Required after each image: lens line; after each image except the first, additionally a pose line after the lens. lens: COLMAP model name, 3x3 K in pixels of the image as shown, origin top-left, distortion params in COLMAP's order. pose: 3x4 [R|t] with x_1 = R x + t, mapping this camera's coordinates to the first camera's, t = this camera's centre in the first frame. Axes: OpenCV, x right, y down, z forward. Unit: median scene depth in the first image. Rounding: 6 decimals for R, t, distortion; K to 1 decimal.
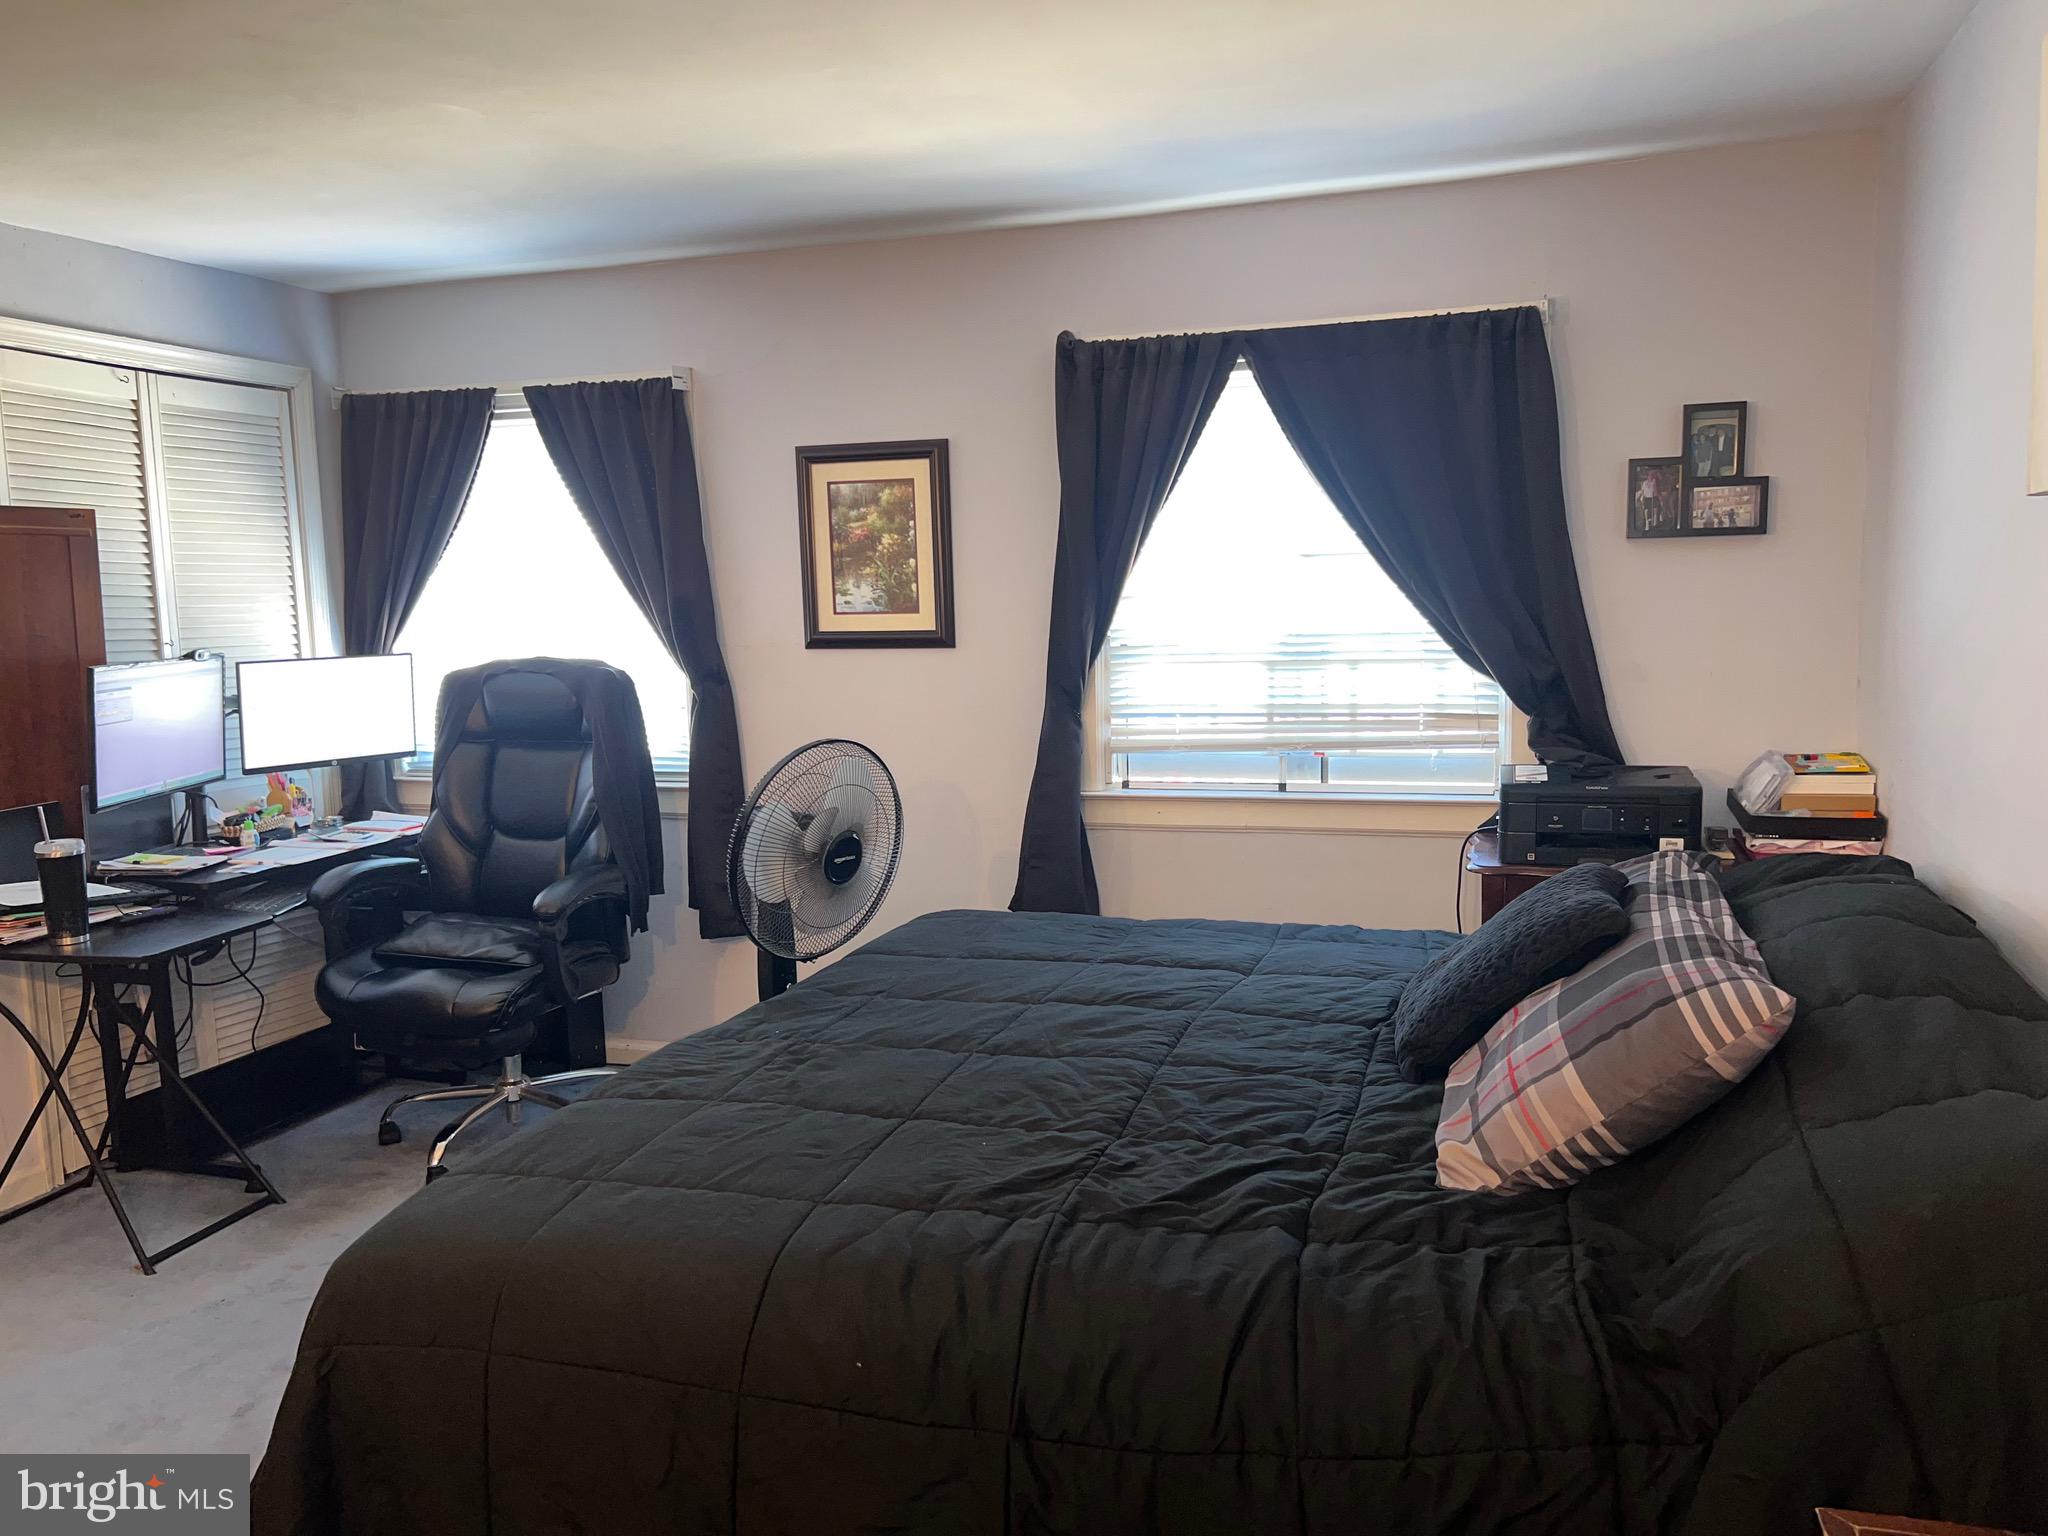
lens RADIAL K [[1542.2, 0, 1024.0], [0, 1542.2, 768.0], [0, 0, 1]] dist [0.101273, -0.172126]
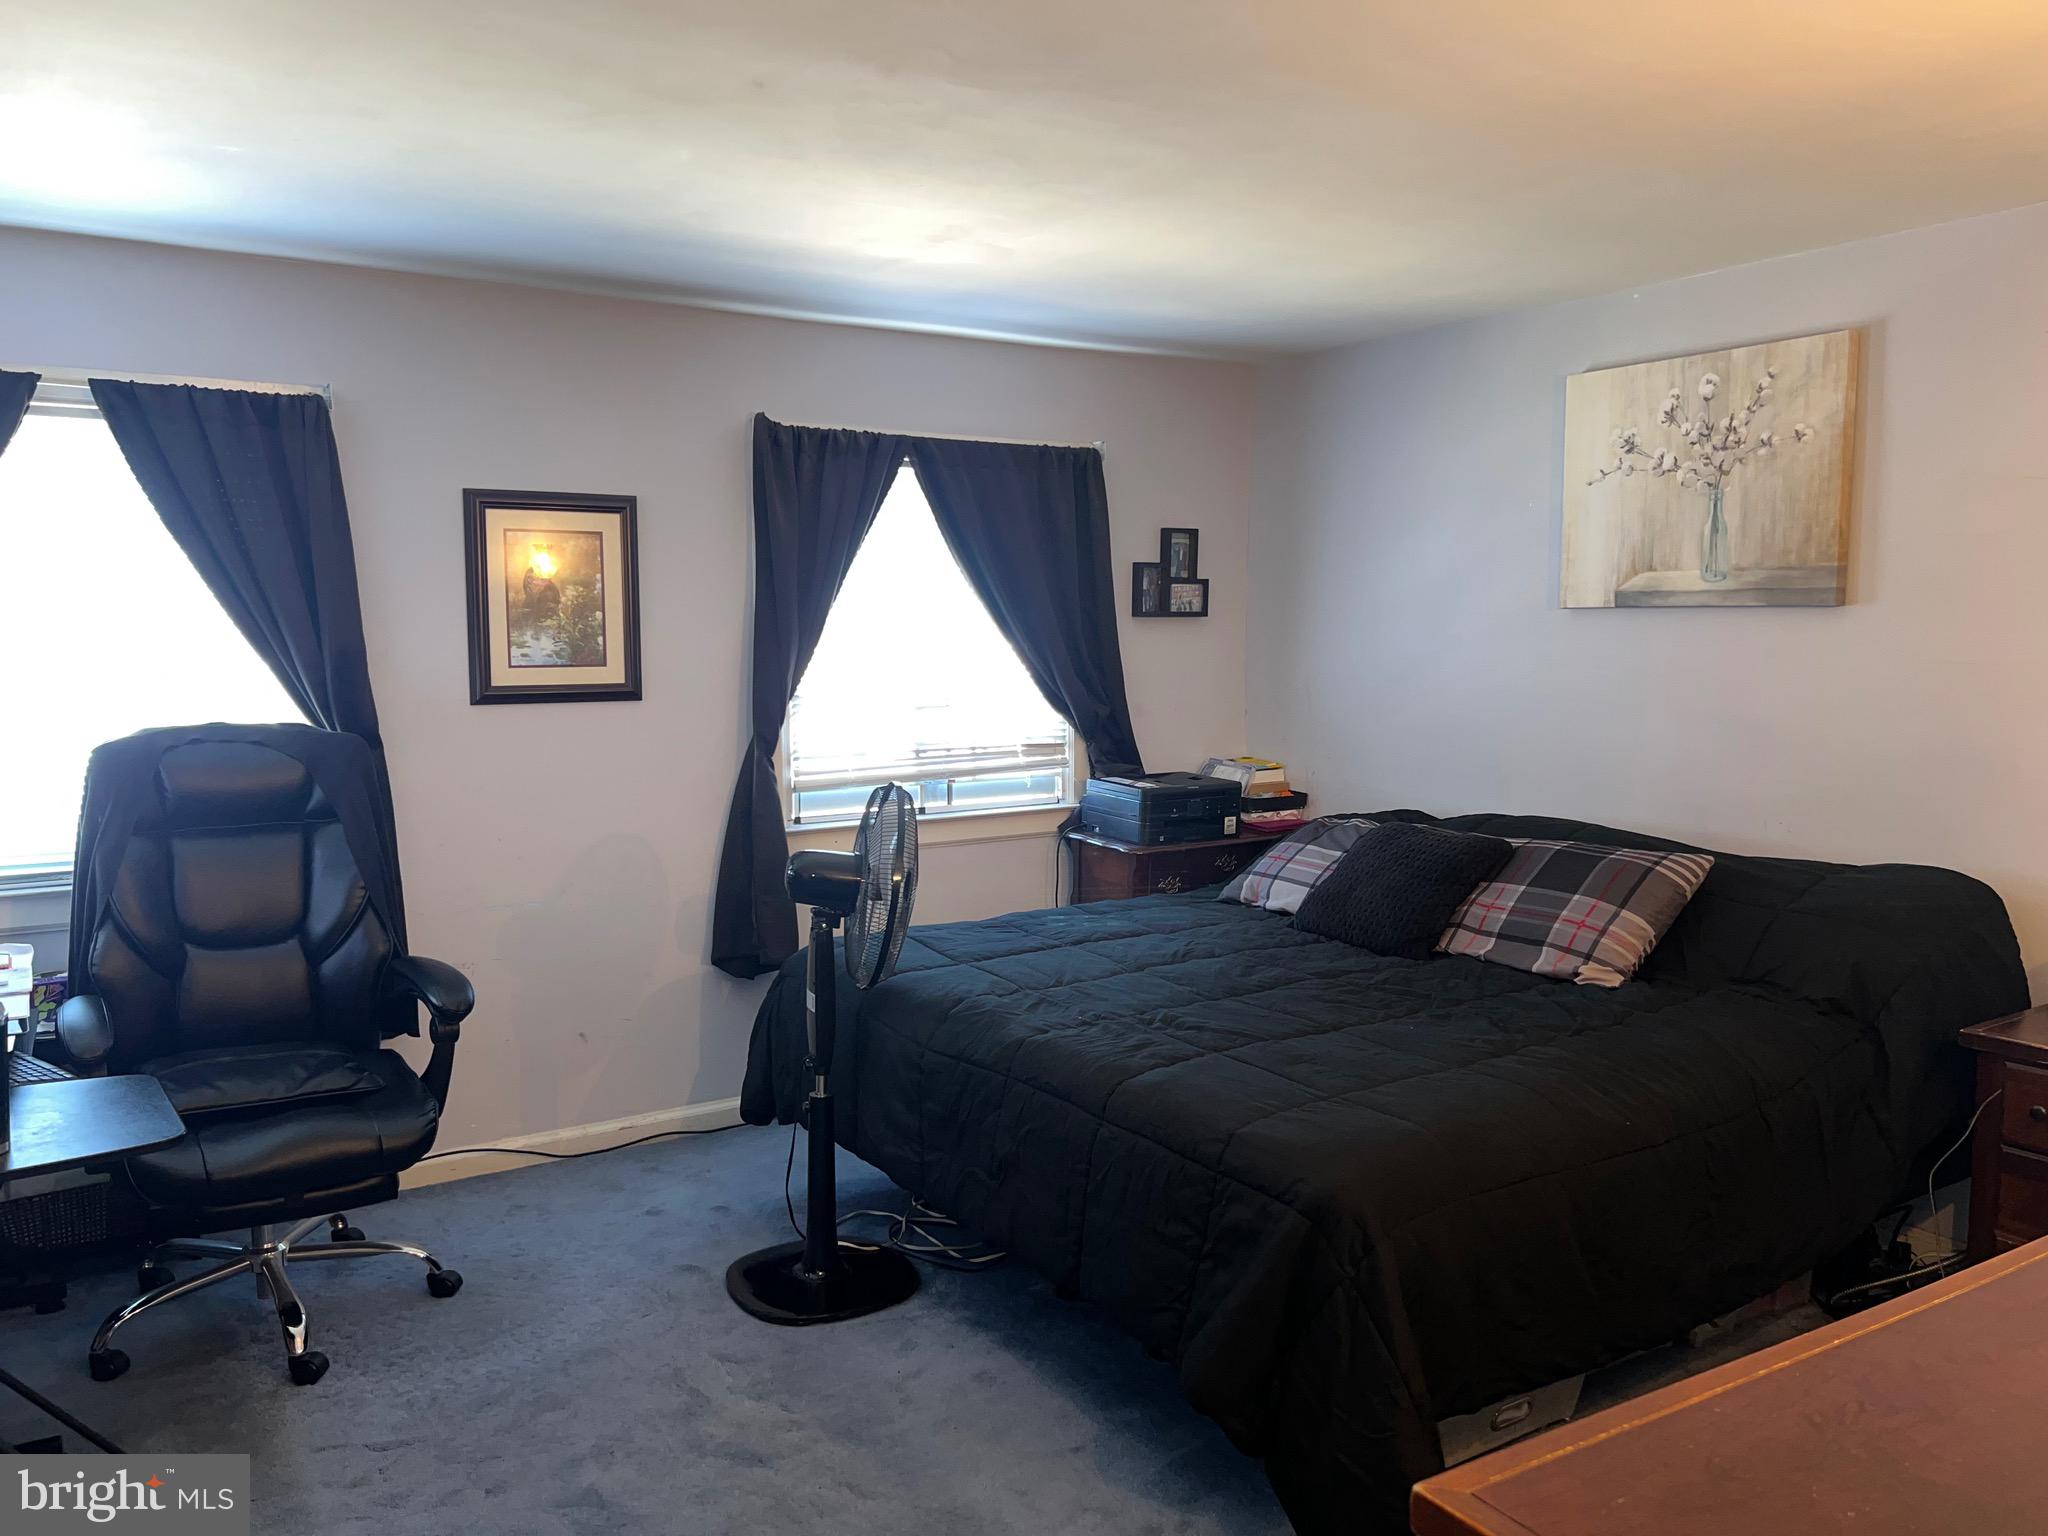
lens RADIAL K [[1542.2, 0, 1024.0], [0, 1542.2, 768.0], [0, 0, 1]] dist [0.101273, -0.172126]
pose [[0.623580, -0.051687, 0.780049, -0.798741], [0.075989, 0.997094, 0.005322, -0.023532], [-0.778058, 0.055957, 0.625696, 0.198440]]
